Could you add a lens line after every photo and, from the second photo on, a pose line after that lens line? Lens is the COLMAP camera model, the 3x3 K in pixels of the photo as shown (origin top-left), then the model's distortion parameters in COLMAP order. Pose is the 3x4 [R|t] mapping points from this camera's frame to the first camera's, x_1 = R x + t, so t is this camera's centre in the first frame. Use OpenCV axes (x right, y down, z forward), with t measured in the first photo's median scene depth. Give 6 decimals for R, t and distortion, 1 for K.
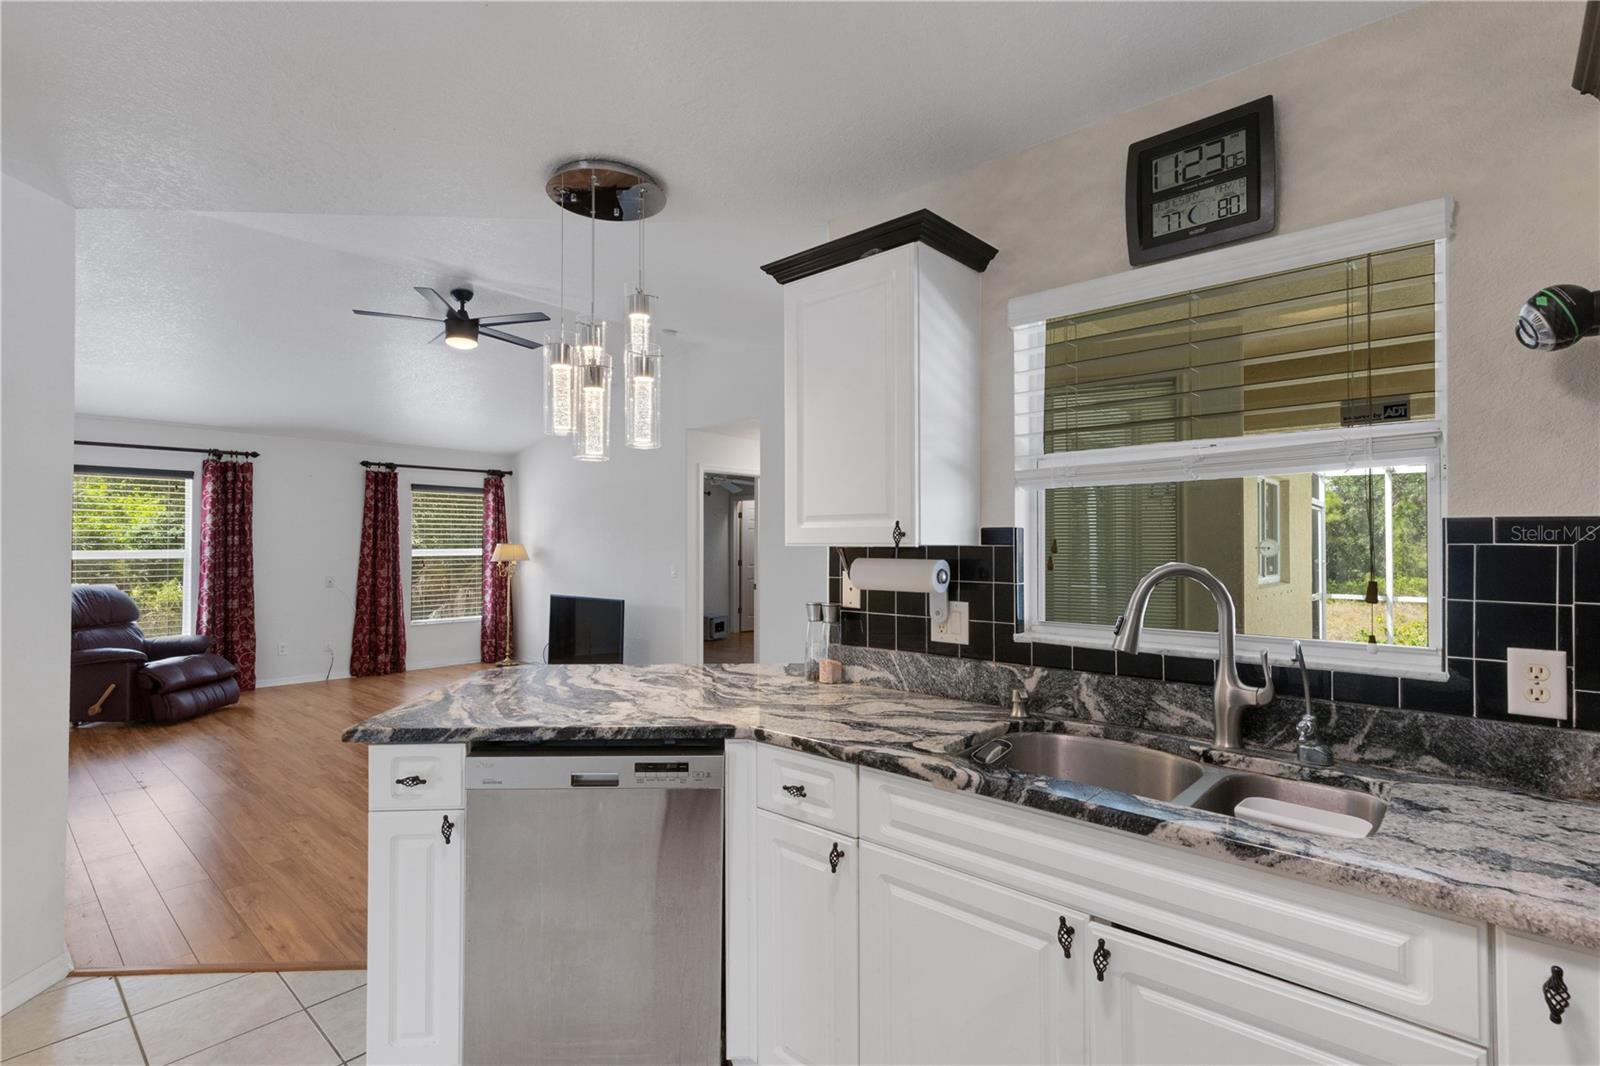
lens RADIAL K [[751.9, 0, 824.5], [0, 751.9, 540.4], [0, 0, 1]] dist [0.000364, -0.000596]
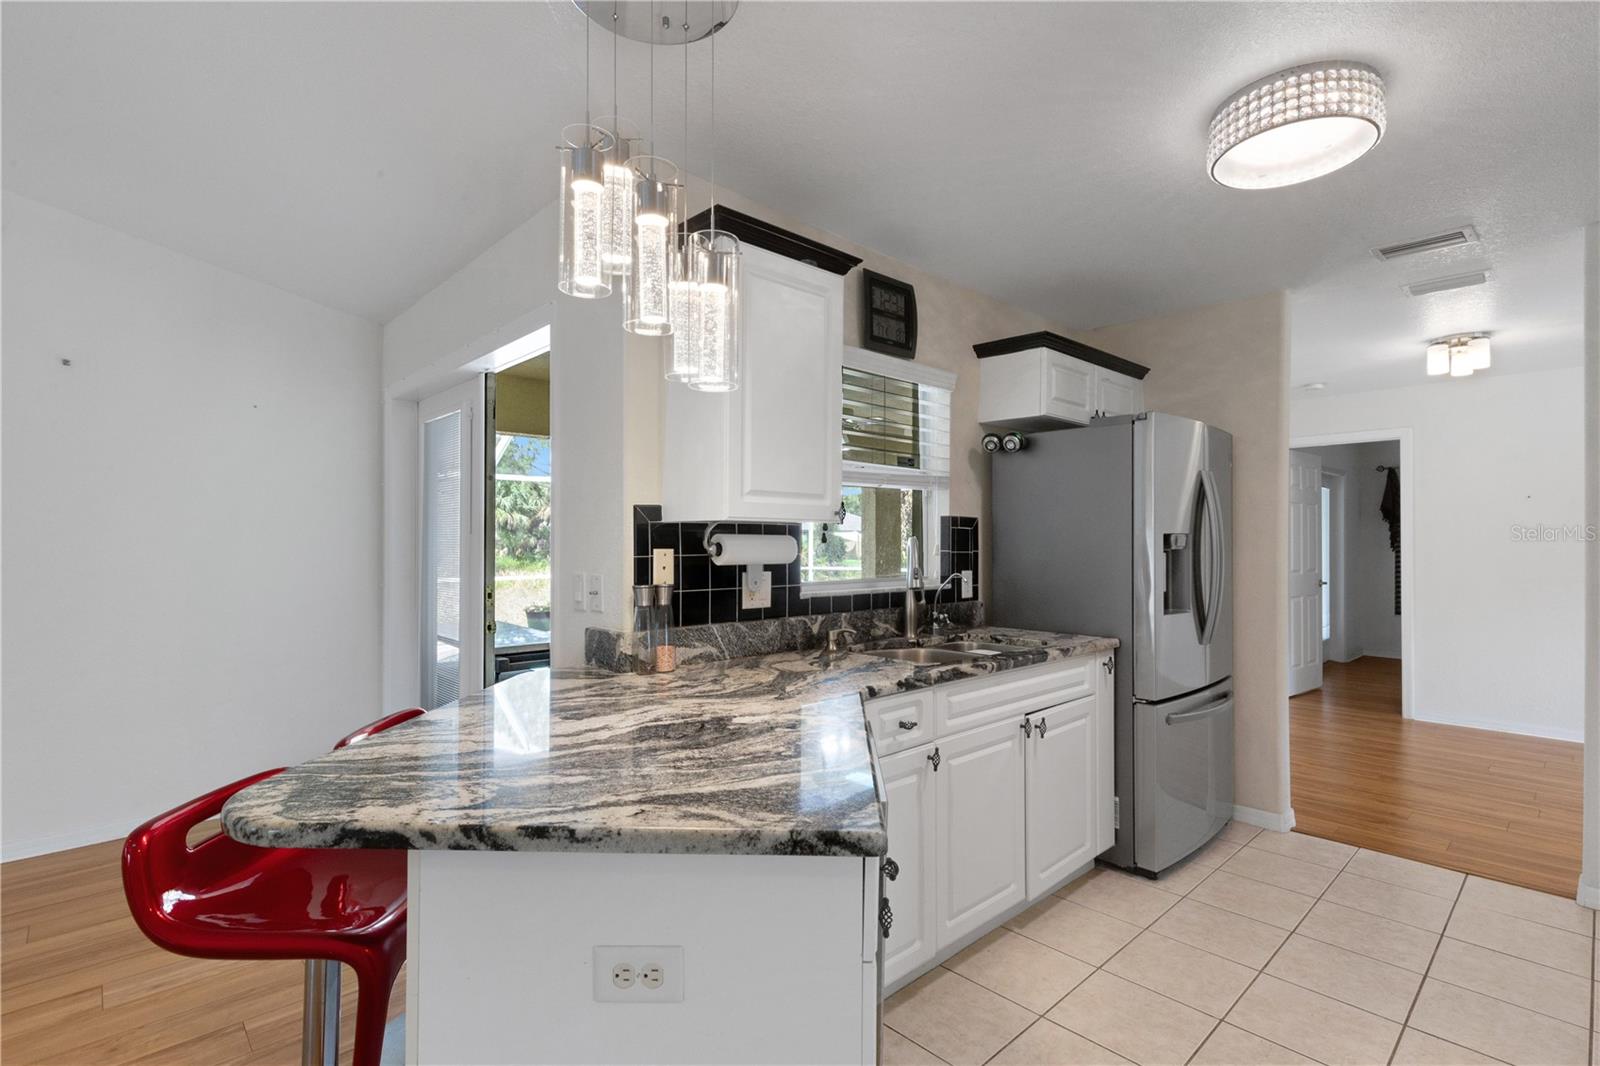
lens RADIAL K [[759.2, 0, 791.3], [0, 759.2, 535.3], [0, 0, 1]] dist [0.005425, 0.000518]
pose [[0.106781, 0.004798, 0.994271, -1.049390], [-0.011387, 0.999929, -0.003602, 0.029660], [-0.994217, -0.010938, 0.106828, 0.873321]]
